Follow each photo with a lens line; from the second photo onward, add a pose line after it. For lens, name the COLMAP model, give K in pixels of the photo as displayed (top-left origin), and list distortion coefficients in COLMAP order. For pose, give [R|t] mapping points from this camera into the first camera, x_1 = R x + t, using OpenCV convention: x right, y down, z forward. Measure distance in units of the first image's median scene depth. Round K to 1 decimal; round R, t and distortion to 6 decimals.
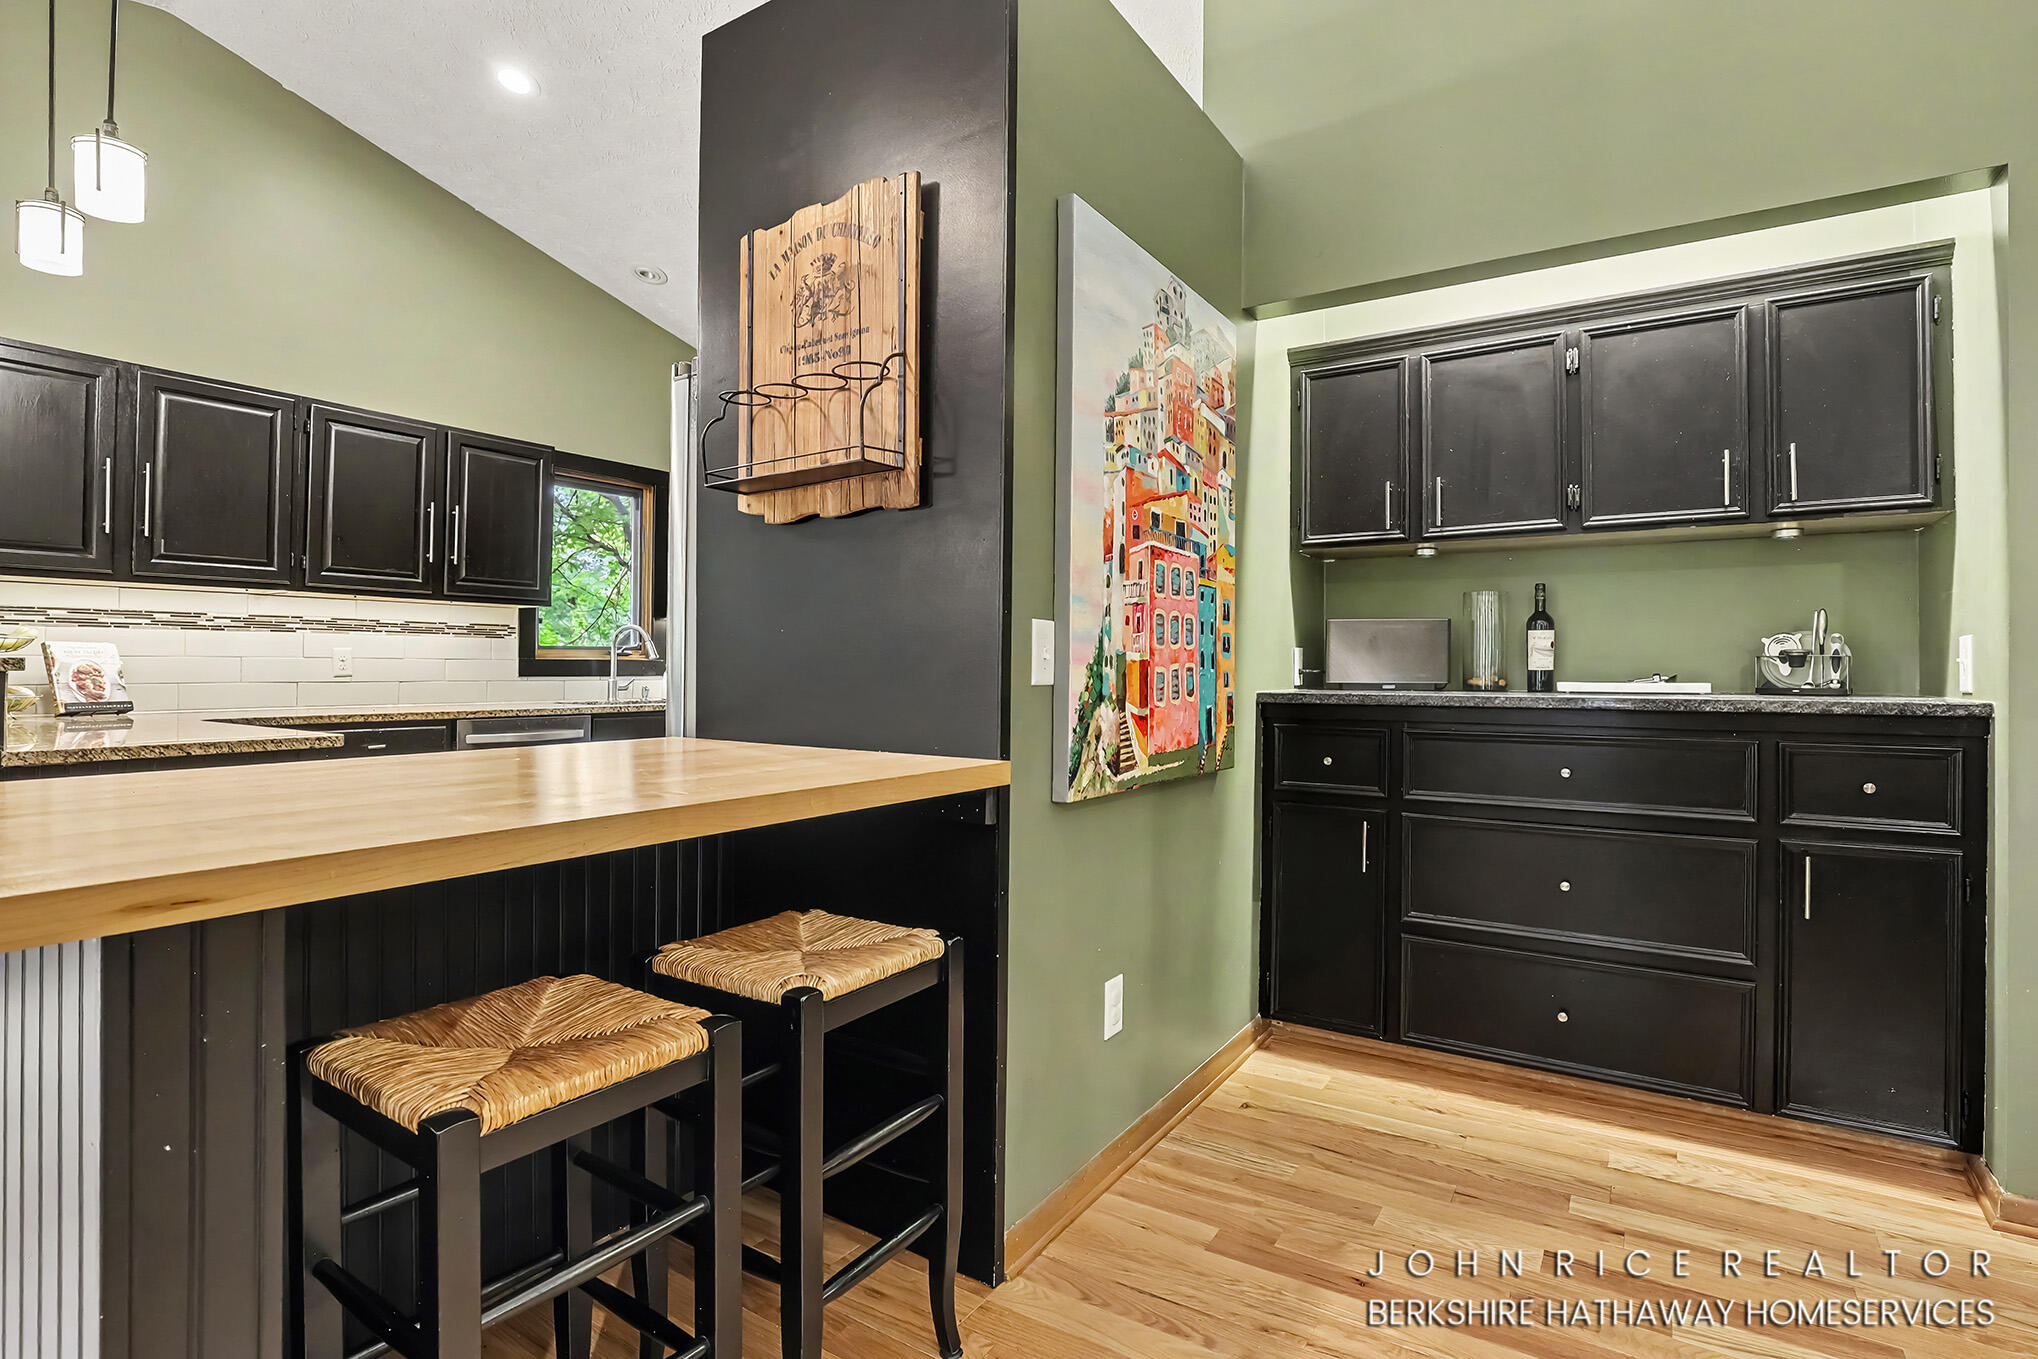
lens RADIAL K [[998.9, 0, 1025.2], [0, 998.9, 672.6], [0, 0, 1]] dist [-0.036785, 0.009097]
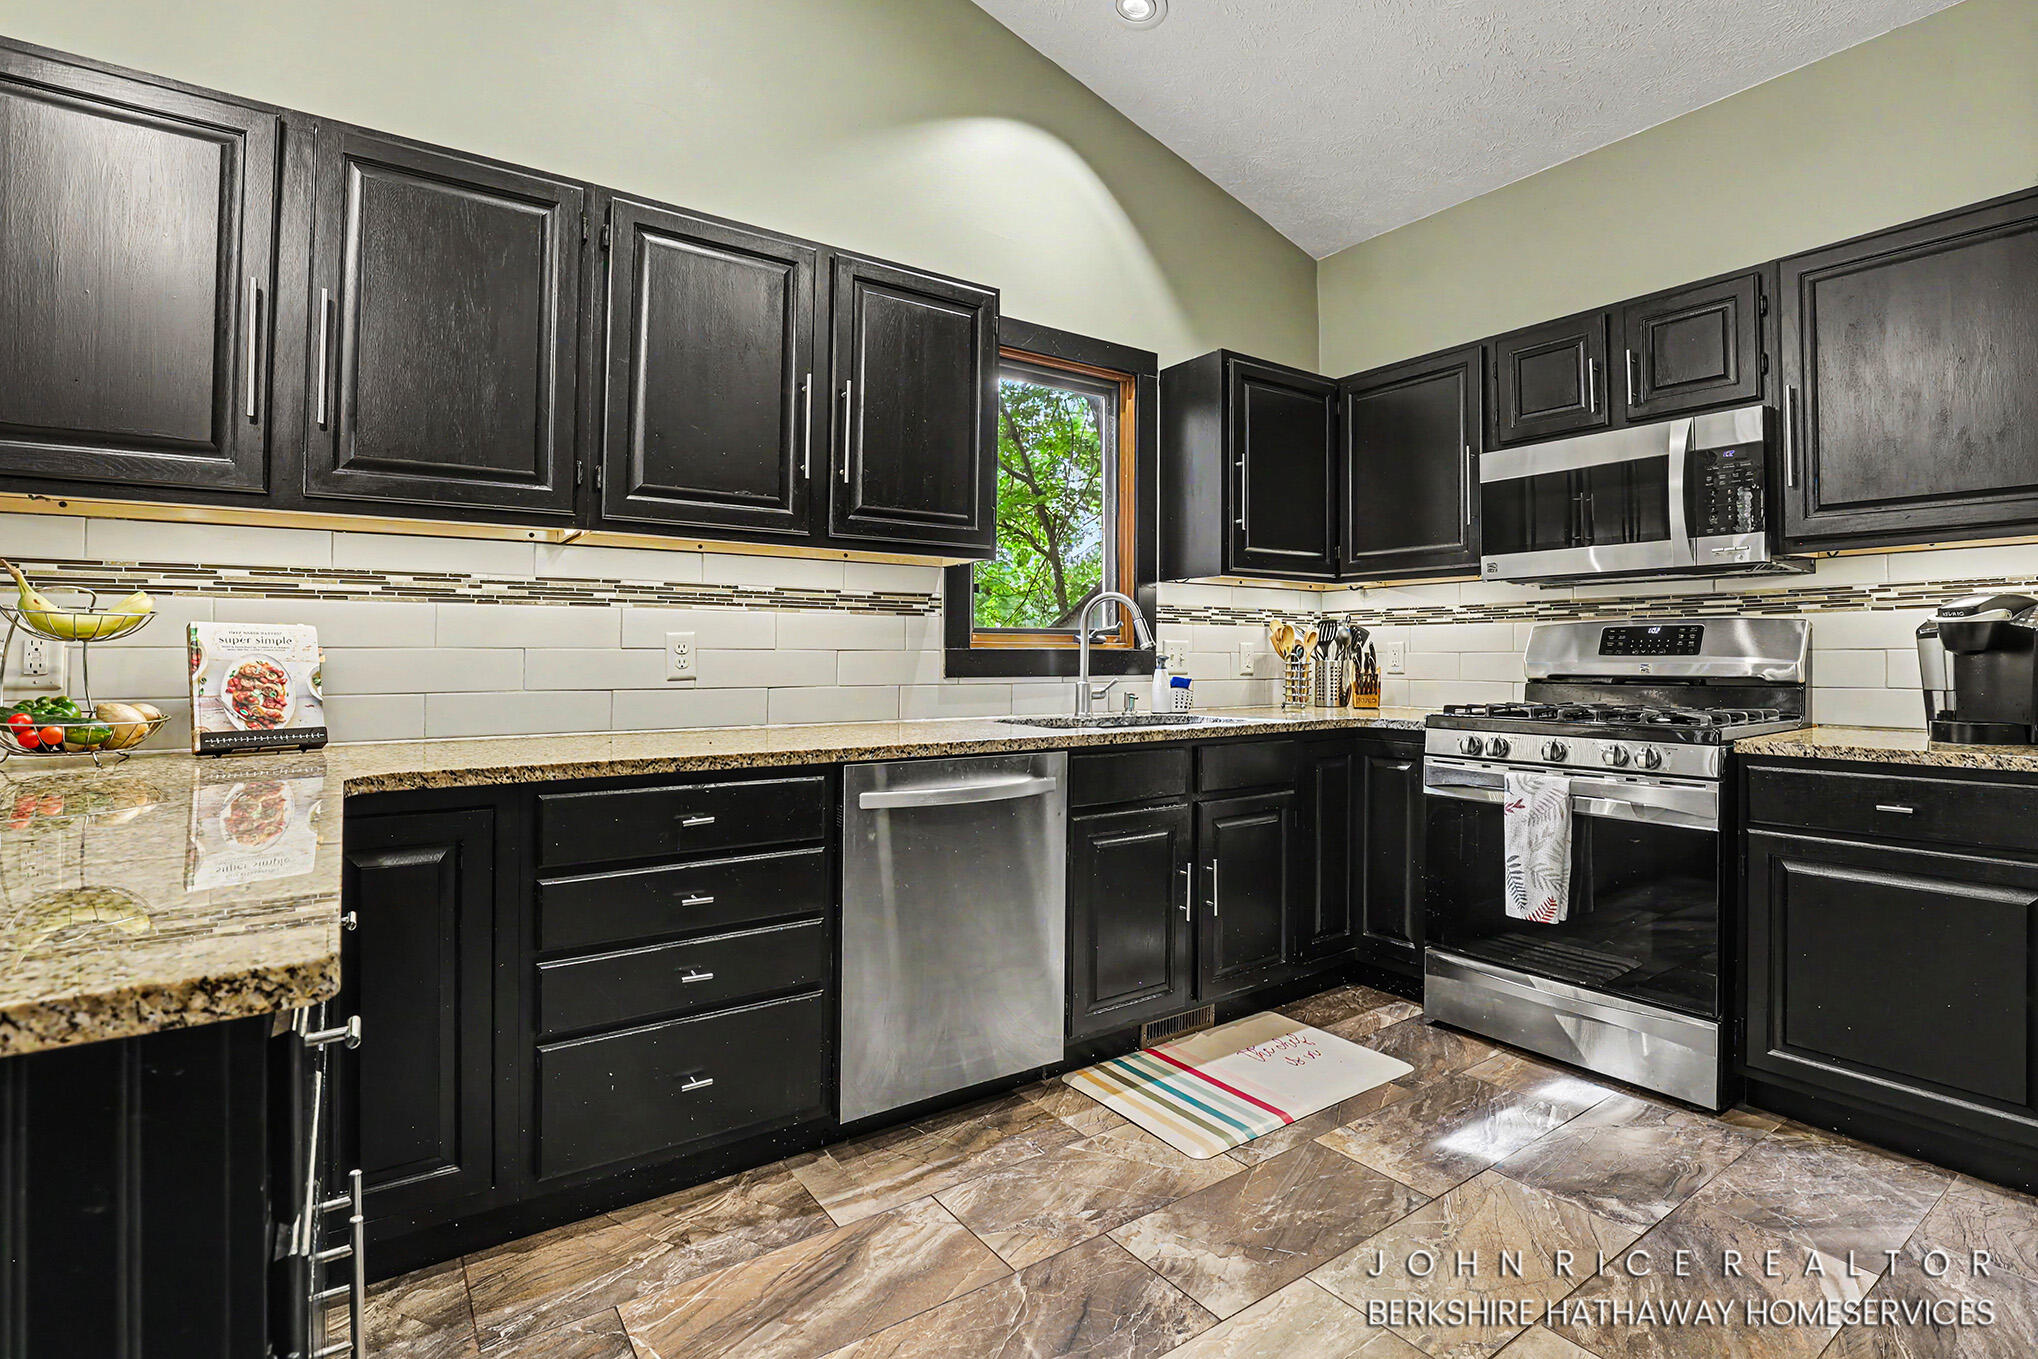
lens RADIAL K [[975.6, 0, 1016.8], [0, 975.6, 665.3], [0, 0, 1]] dist [-0.037022, 0.008528]
pose [[0.925386, -0.001545, -0.379023, -0.297583], [0.002297, 0.999996, 0.001532, -0.005610], [0.379019, -0.002288, 0.925386, 0.563751]]
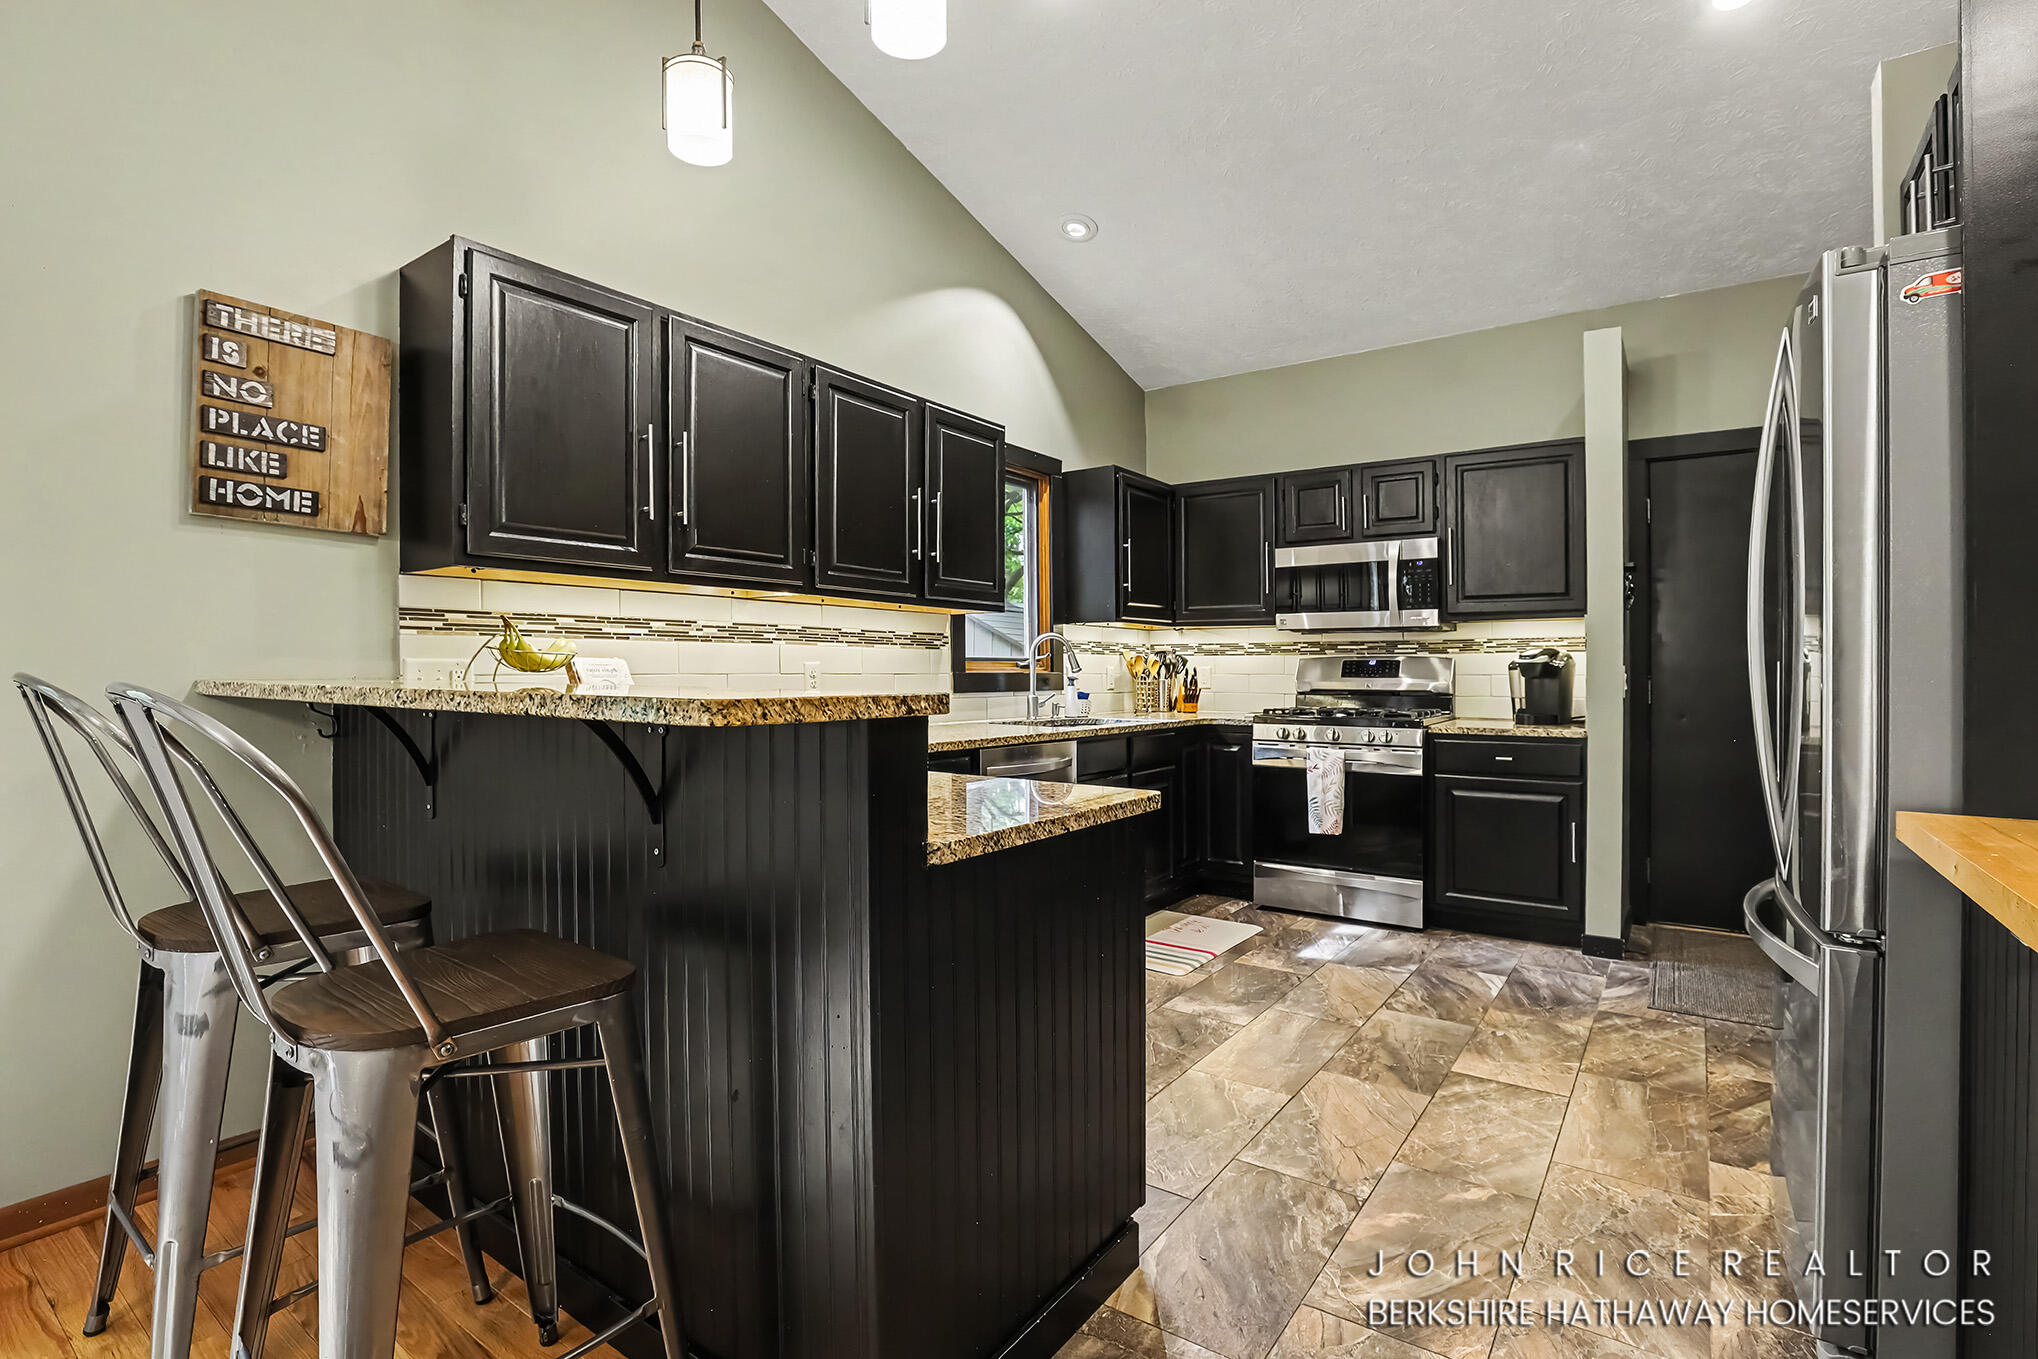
lens RADIAL K [[962.8, 0, 1024.0], [0, 962.8, 689.7], [0, 0, 1]] dist [-0.032872, 0.000217]
pose [[0.998828, -0.000584, -0.048404, -0.505361], [0.001286, 0.999894, 0.014469, -0.013918], [0.048391, -0.014515, 0.998723, 0.198958]]
